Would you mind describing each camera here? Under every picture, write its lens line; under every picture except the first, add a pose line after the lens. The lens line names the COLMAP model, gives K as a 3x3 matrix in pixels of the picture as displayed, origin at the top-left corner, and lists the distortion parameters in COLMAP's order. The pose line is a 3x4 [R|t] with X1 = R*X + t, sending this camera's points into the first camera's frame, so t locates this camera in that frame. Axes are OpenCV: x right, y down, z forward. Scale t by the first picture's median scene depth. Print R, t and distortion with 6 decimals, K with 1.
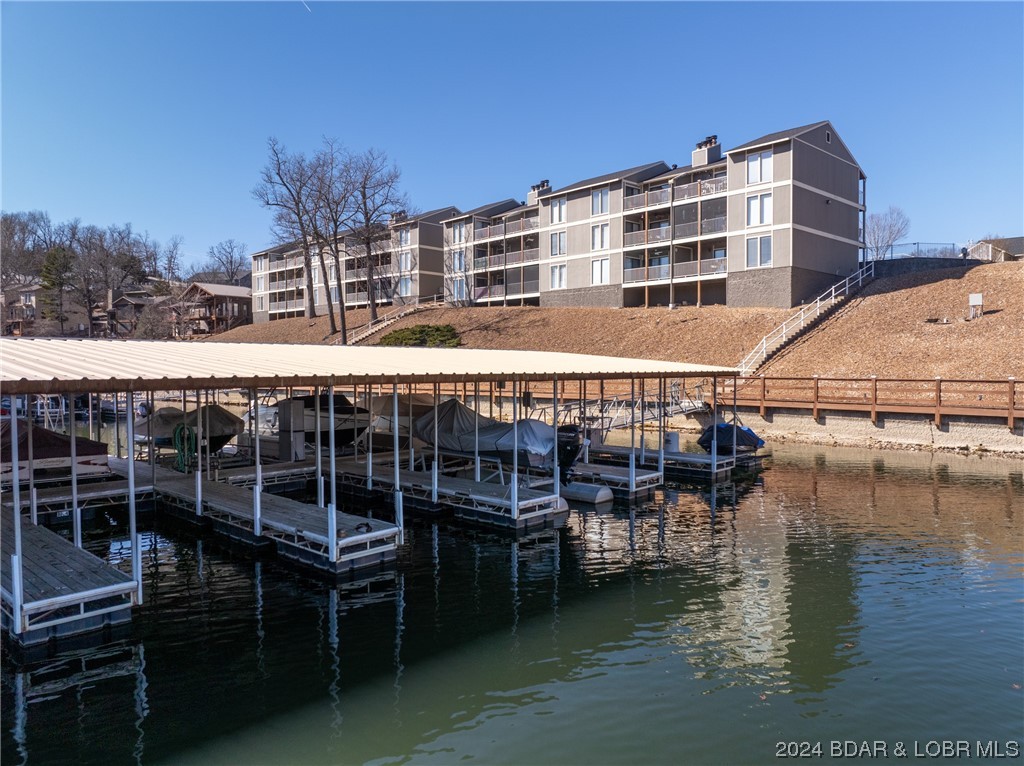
lens RADIAL K [[723.1, 0, 512.5], [0, 723.1, 381.3], [0, 0, 1]] dist [-0.030728, -0.012449]
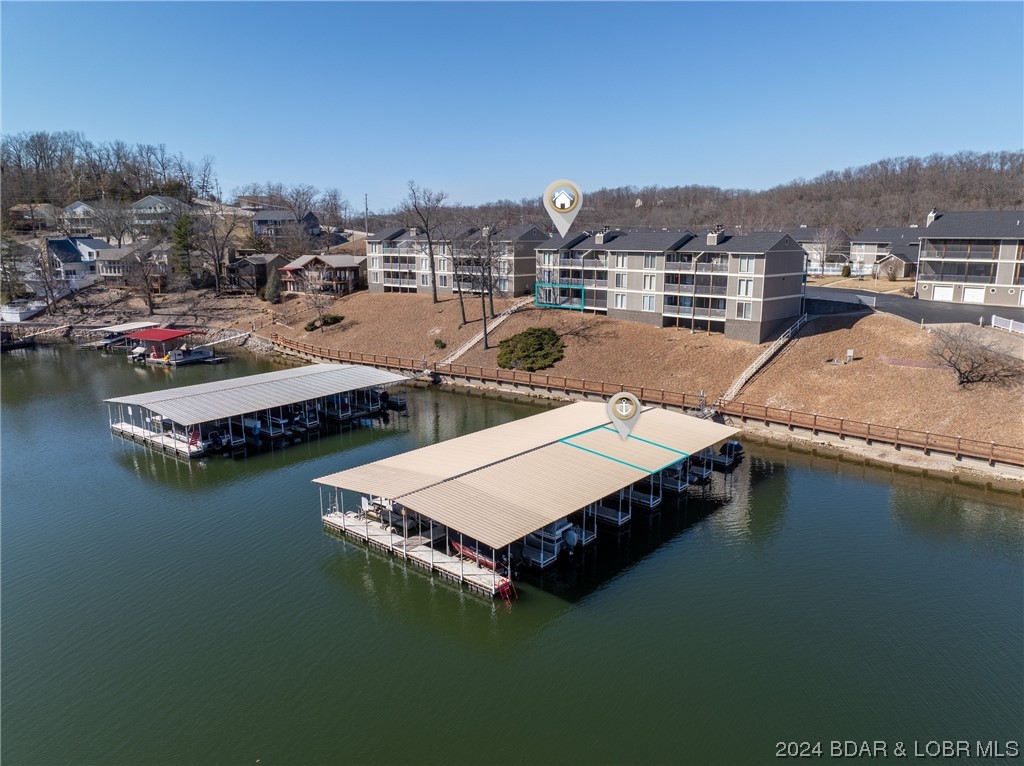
lens RADIAL K [[723.1, 0, 511.5], [0, 723.1, 384.1], [0, 0, 1]] dist [-0.030728, -0.012449]
pose [[0.999299, -0.005180, 0.037073, -0.265601], [-0.001381, 0.984605, 0.174790, -0.267643], [-0.037407, -0.174719, 0.983907, -0.680520]]
